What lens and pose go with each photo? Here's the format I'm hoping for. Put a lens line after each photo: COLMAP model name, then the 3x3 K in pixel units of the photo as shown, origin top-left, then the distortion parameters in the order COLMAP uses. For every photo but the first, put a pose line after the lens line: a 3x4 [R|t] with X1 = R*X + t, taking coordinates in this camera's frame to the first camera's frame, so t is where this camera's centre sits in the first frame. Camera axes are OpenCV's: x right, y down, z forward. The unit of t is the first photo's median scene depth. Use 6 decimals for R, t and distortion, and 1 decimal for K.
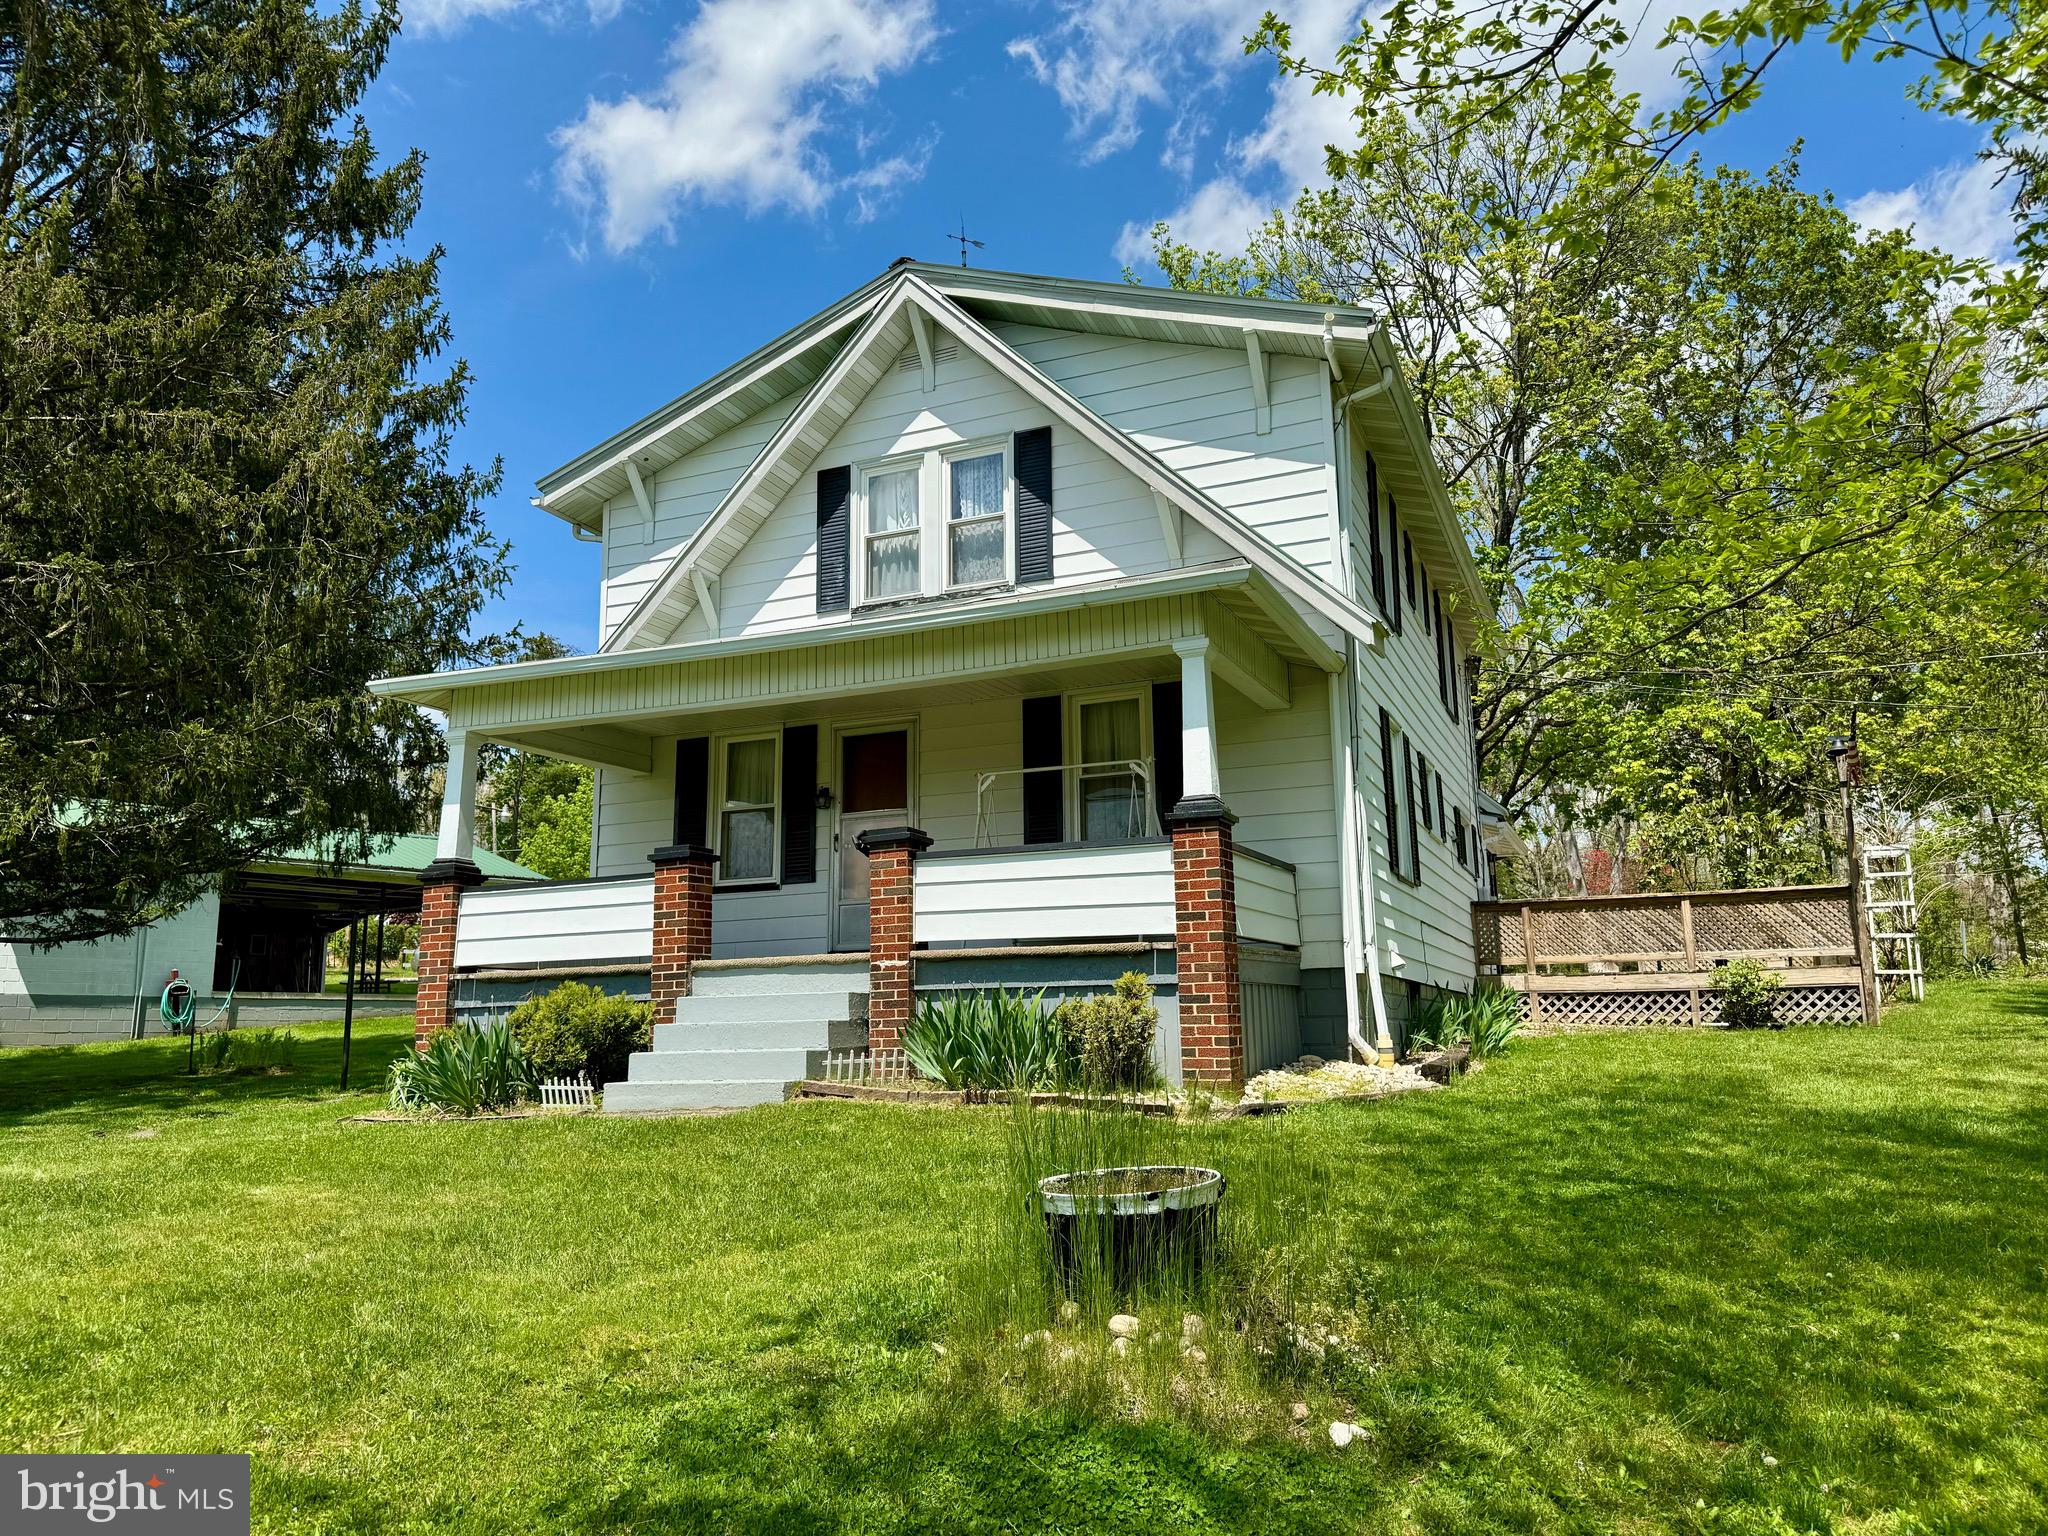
lens RADIAL K [[1453.9, 0, 1005.4], [0, 1453.9, 772.3], [0, 0, 1]] dist [0.102524, -0.128751]
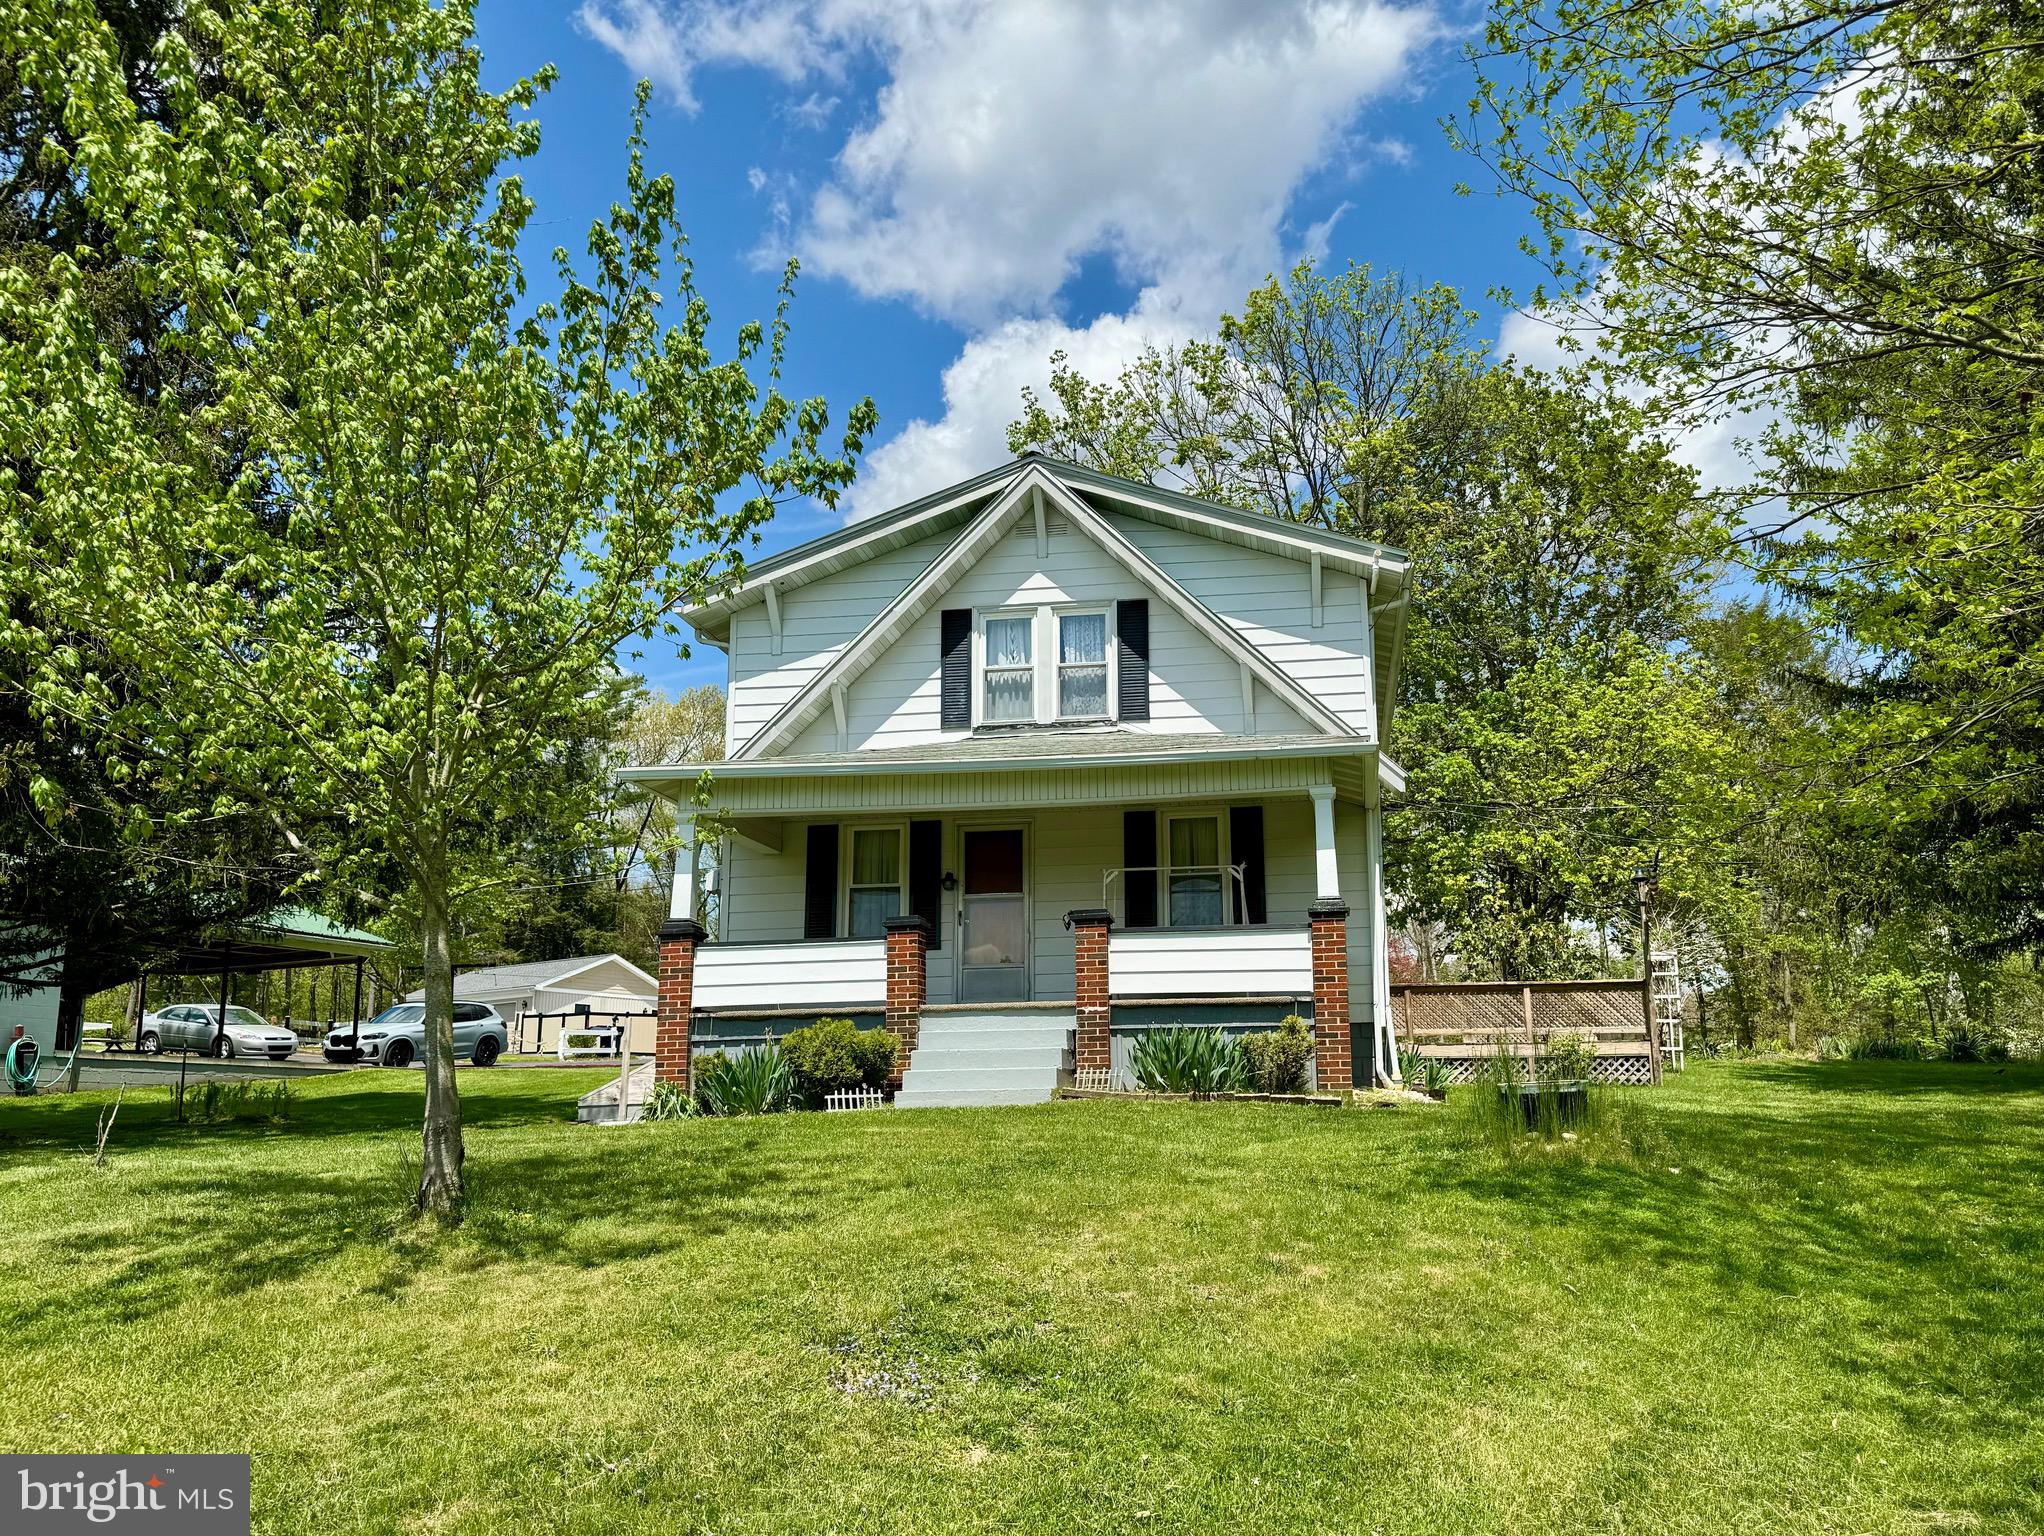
lens RADIAL K [[1616.2, 0, 1121.9], [0, 1616.2, 829.6], [0, 0, 1]] dist [0.115764, -0.001023]
pose [[0.960343, 0.054971, 0.273348, -0.357145], [-0.051423, 0.998474, -0.020132, -0.005318], [-0.274037, 0.005278, 0.961705, -0.347742]]
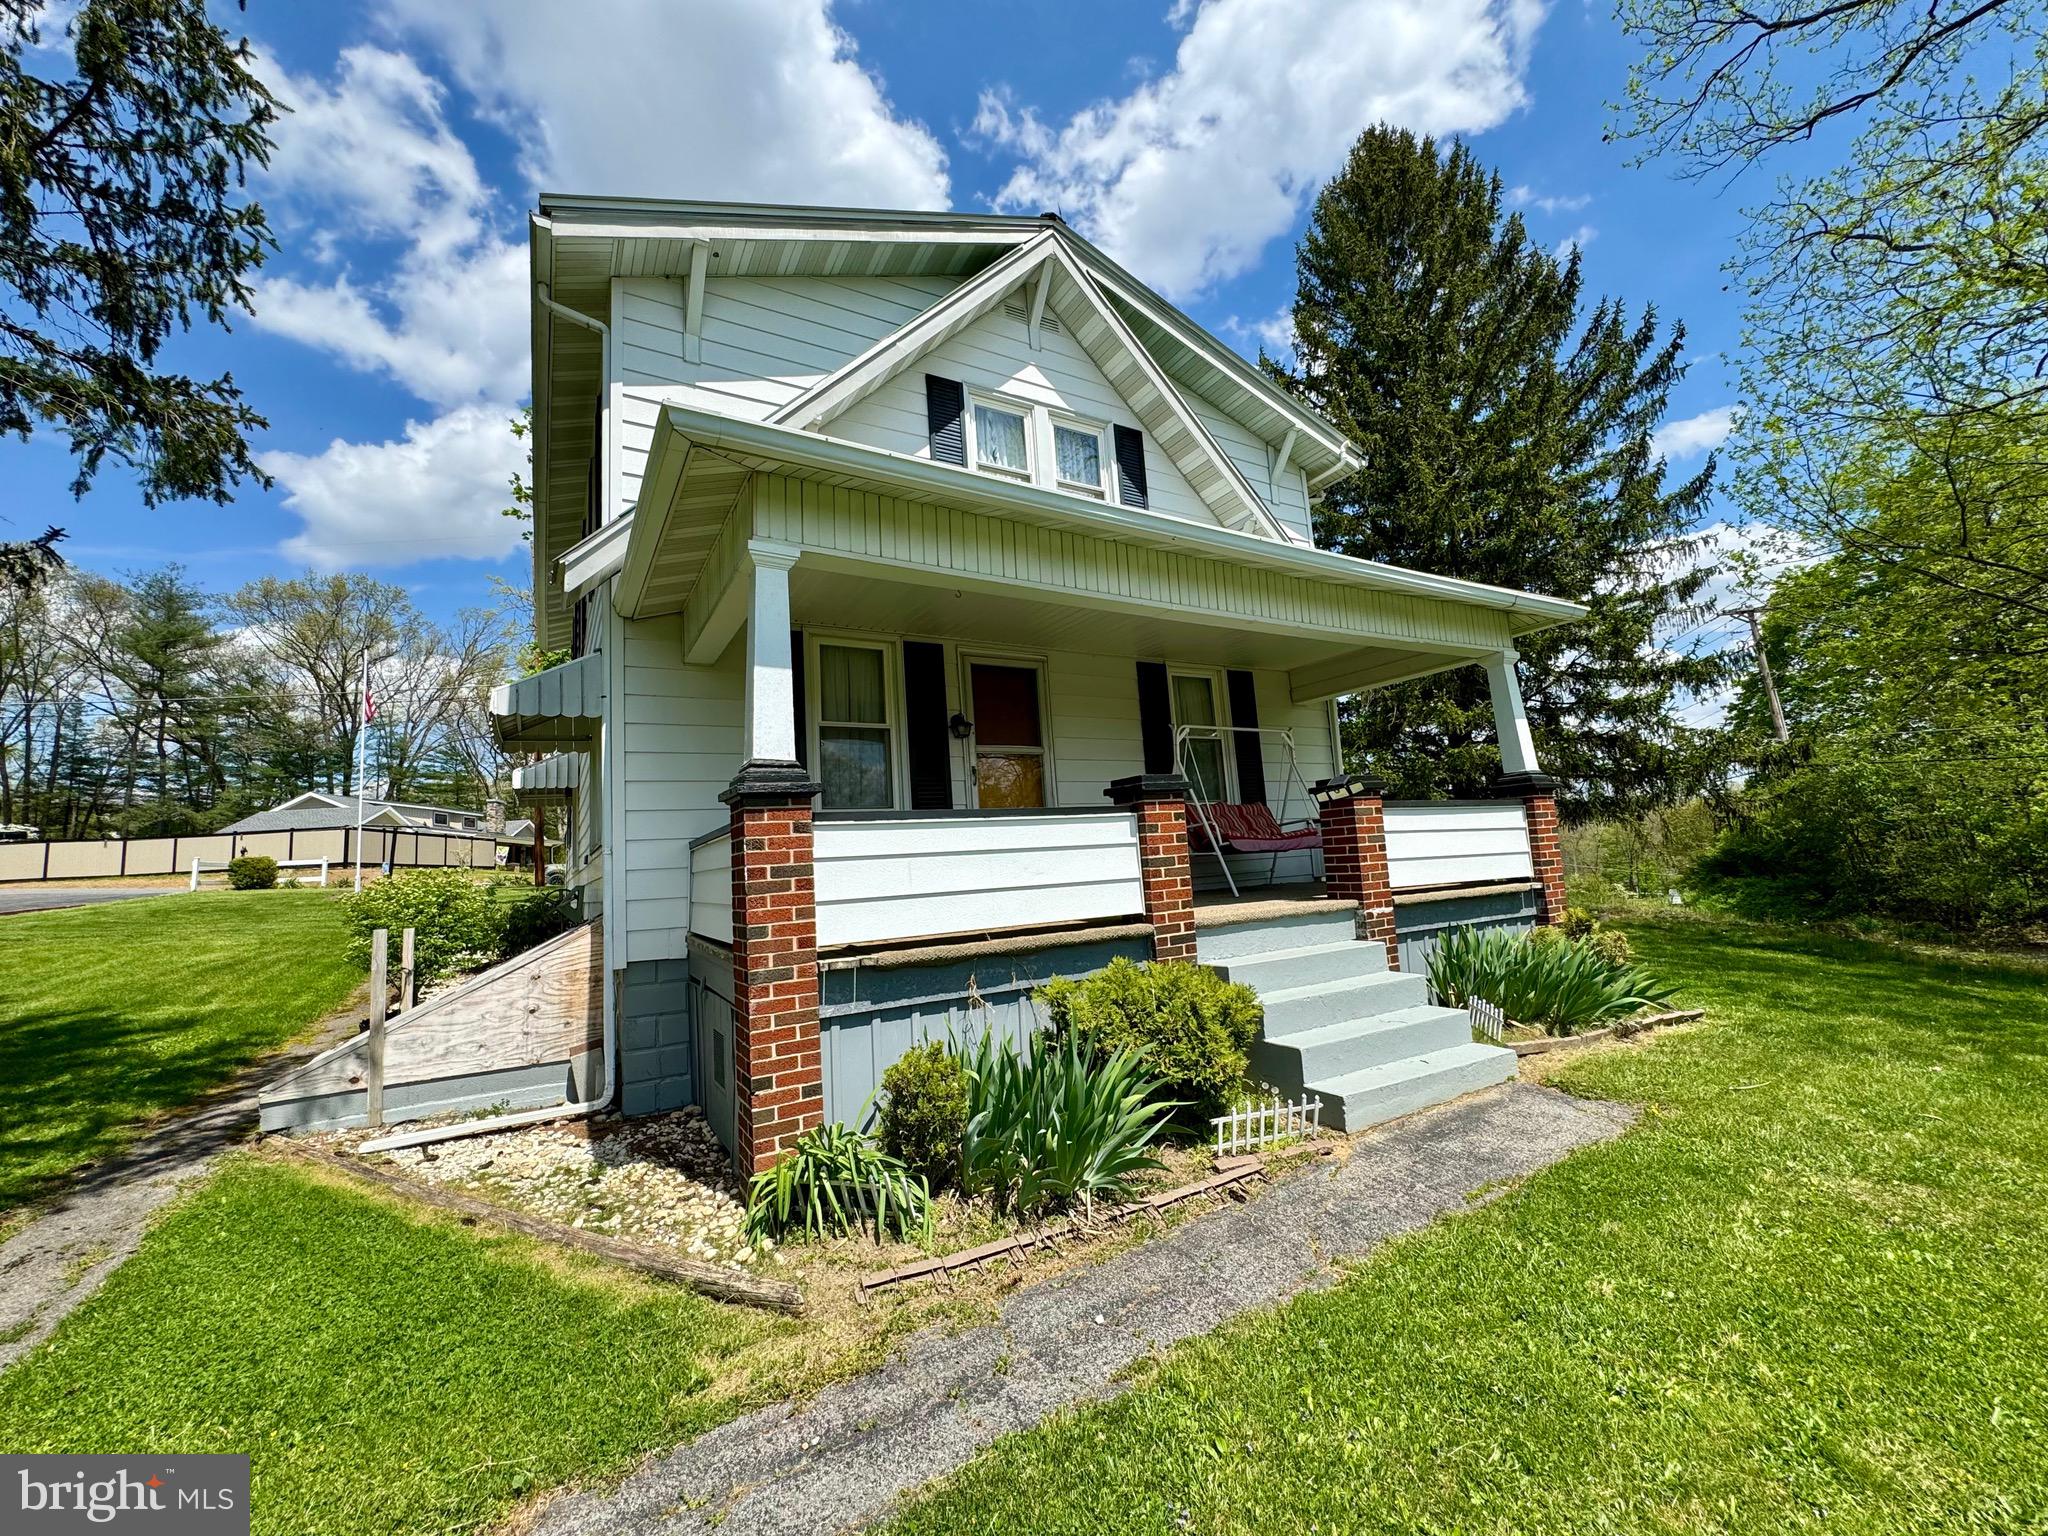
lens RADIAL K [[832.4, 0, 1024.0], [0, 832.4, 768.0], [0, 0, 1]] dist [0.000973, 0.000561]
pose [[0.587722, 0.077752, 0.805318, -0.520298], [-0.095133, 0.995108, -0.026648, 0.054090], [-0.803450, -0.060950, 0.592244, 0.648086]]
